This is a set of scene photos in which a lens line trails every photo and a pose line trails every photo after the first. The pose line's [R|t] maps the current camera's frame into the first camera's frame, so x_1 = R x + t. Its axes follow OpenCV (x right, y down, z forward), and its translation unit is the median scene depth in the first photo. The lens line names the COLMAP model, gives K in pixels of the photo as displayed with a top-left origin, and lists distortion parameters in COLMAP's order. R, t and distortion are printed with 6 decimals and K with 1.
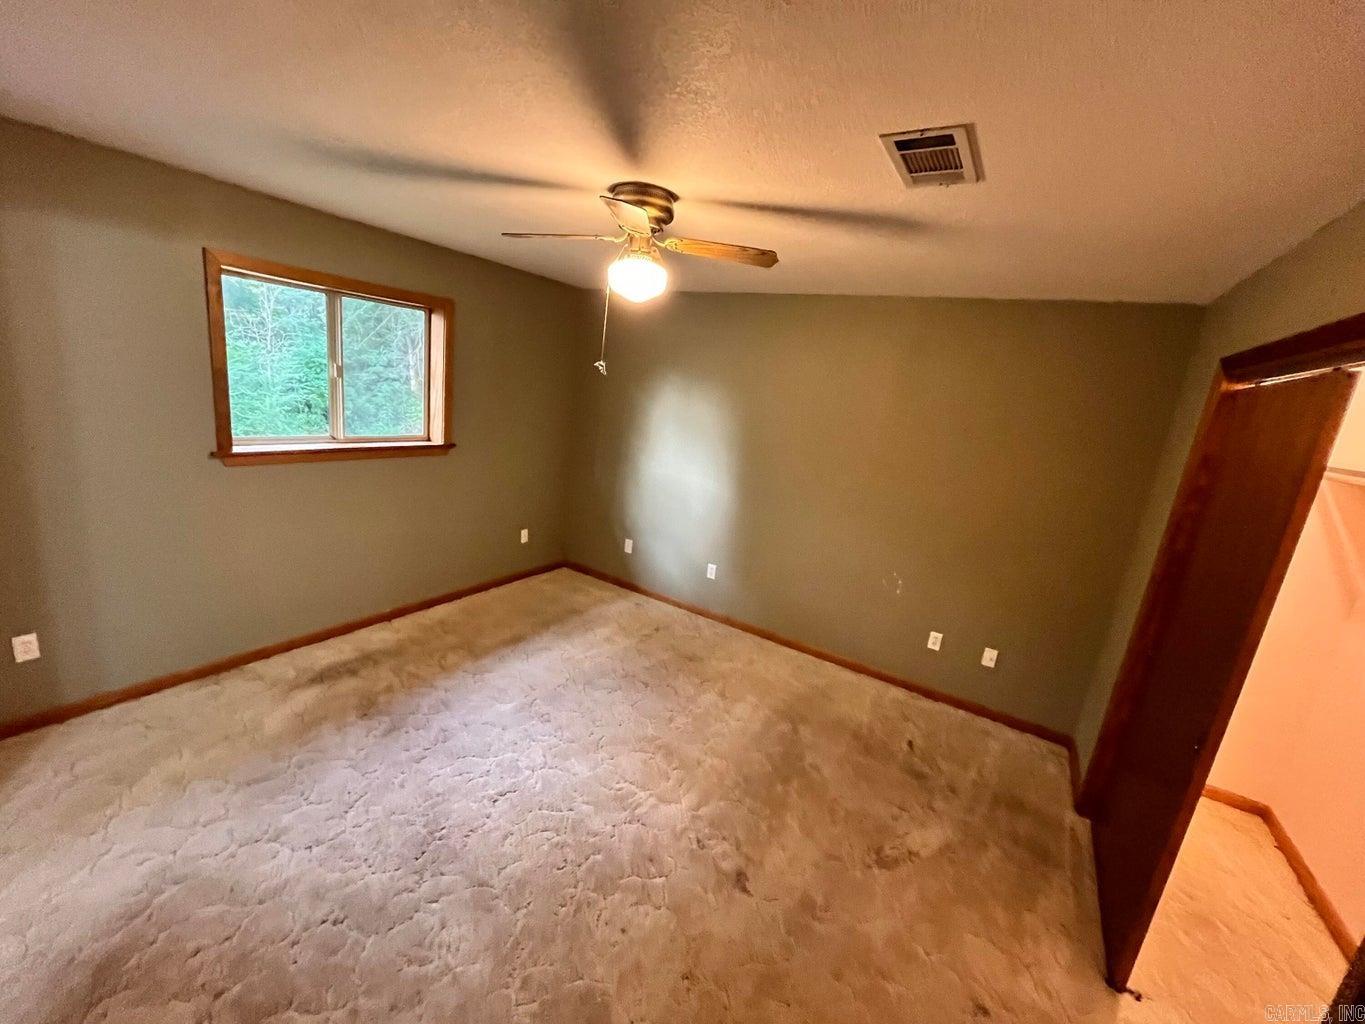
lens RADIAL K [[549.9, 0, 673.9], [0, 549.9, 516.8], [0, 0, 1]] dist [-0.002486, 0.000199]
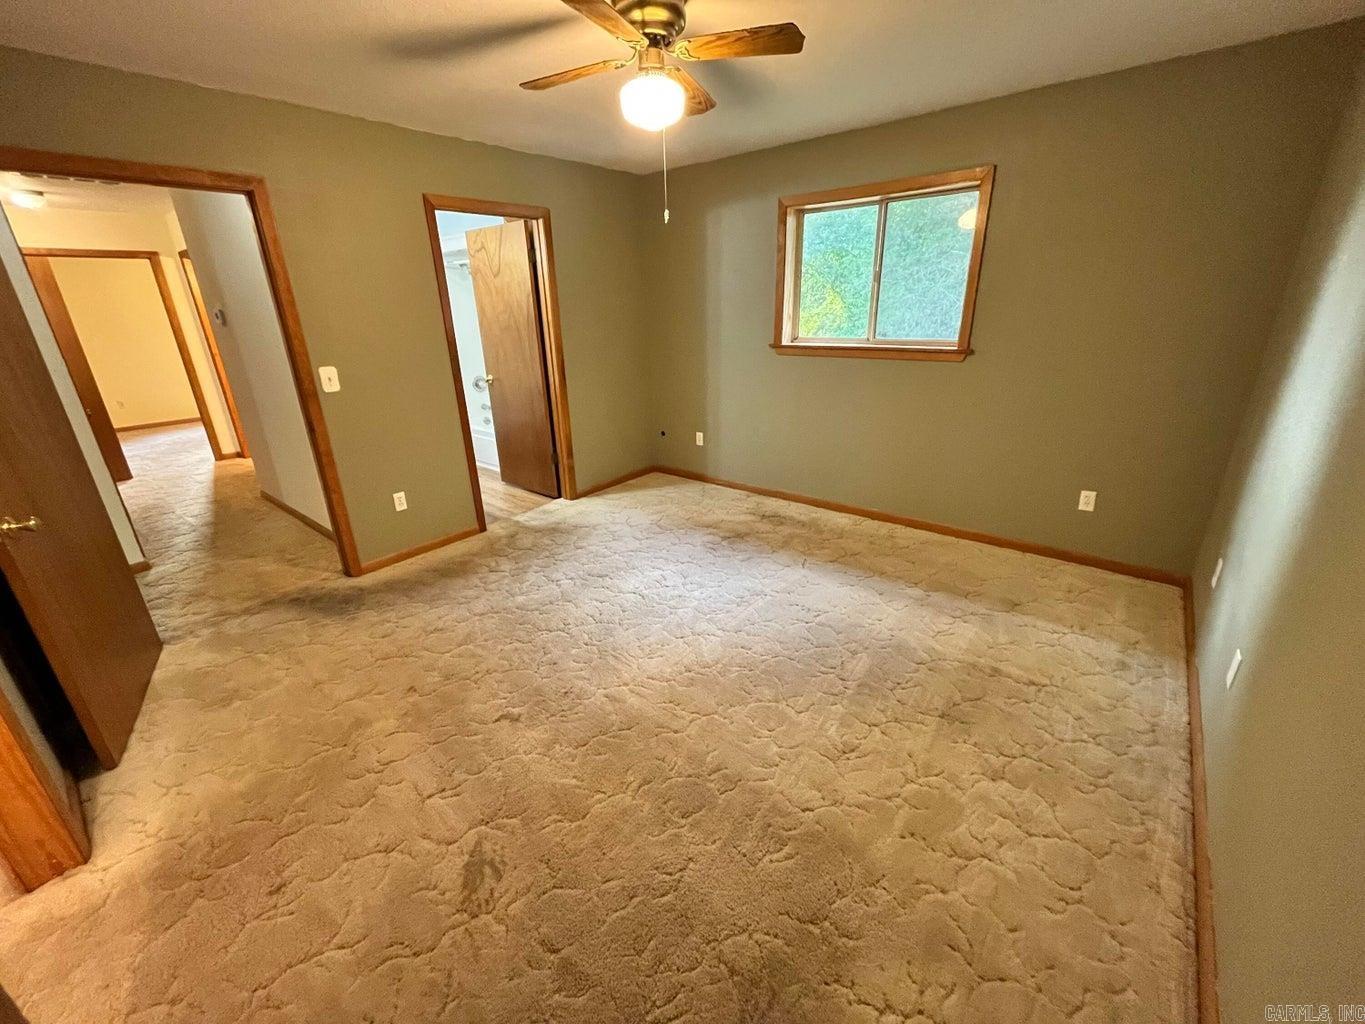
lens RADIAL K [[549.9, 0, 669.9], [0, 549.9, 513.0], [0, 0, 1]] dist [-0.002486, 0.000199]
pose [[-0.127677, 0.262933, -0.956329, 0.629809], [-0.217100, 0.933428, 0.285621, -0.046431], [0.967763, 0.244087, -0.062094, 0.786468]]
